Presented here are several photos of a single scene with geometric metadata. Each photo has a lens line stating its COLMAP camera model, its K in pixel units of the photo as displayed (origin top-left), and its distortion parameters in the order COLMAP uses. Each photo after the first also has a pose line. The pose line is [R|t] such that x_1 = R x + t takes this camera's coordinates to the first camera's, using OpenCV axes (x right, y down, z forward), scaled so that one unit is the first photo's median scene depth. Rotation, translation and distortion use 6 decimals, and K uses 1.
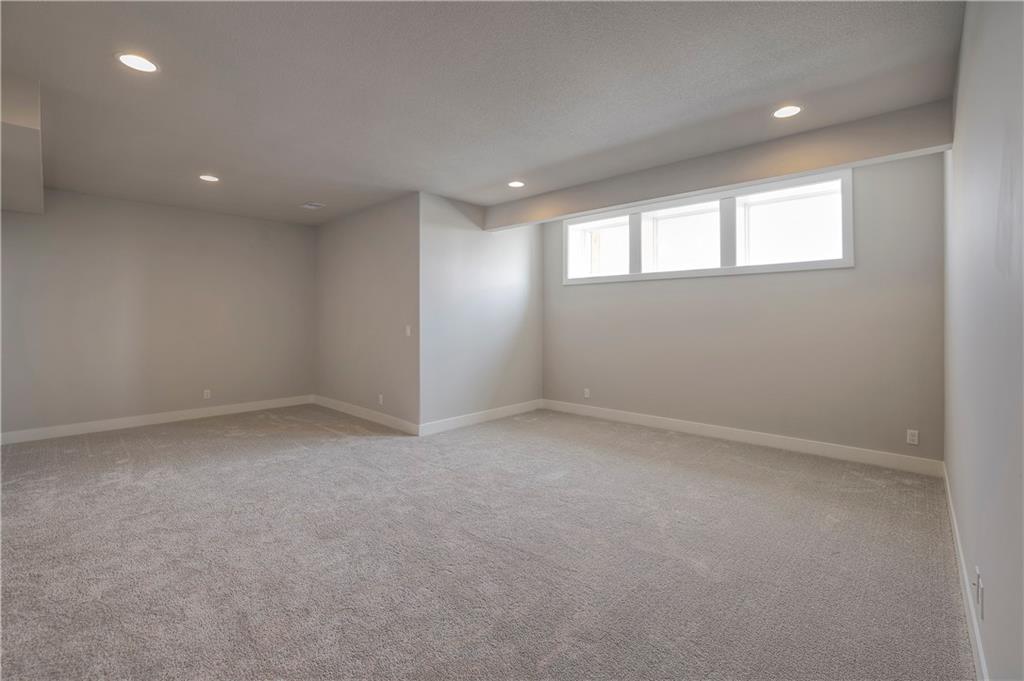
lens RADIAL K [[461.5, 0, 537.0], [0, 461.5, 319.1], [0, 0, 1]] dist [-0.045354, 0.015271]
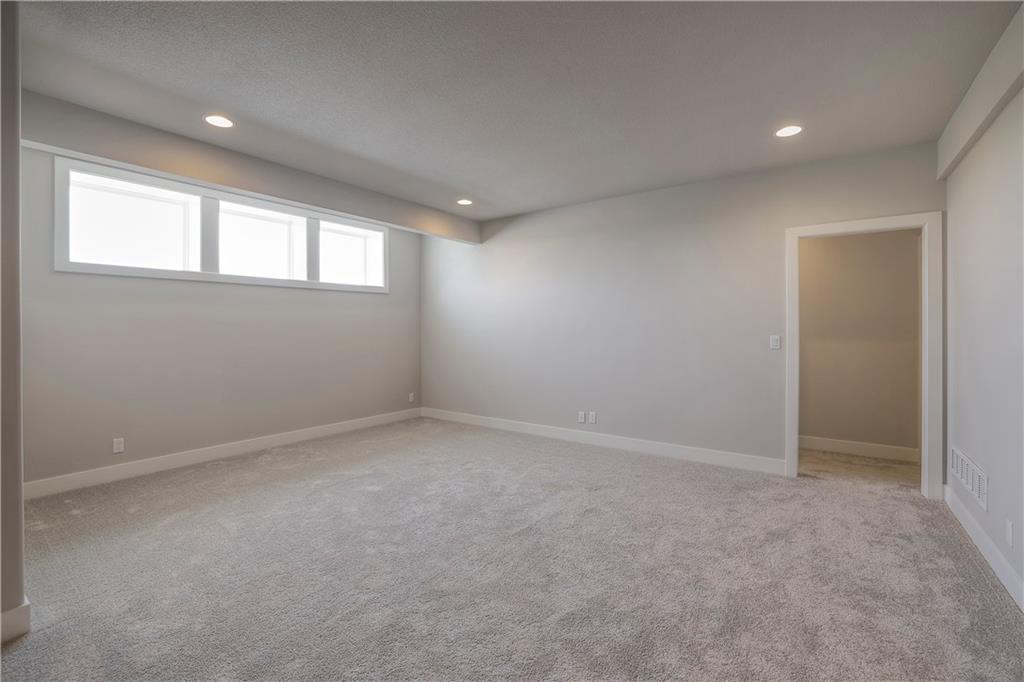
lens RADIAL K [[452.6, 0, 511.6], [0, 452.6, 332.7], [0, 0, 1]] dist [-0.045029, 0.014524]
pose [[-0.124929, -0.011979, 0.992093, -0.754508], [0.004977, 0.999907, 0.012700, -0.002043], [-0.992153, 0.006525, -0.124858, 0.702572]]
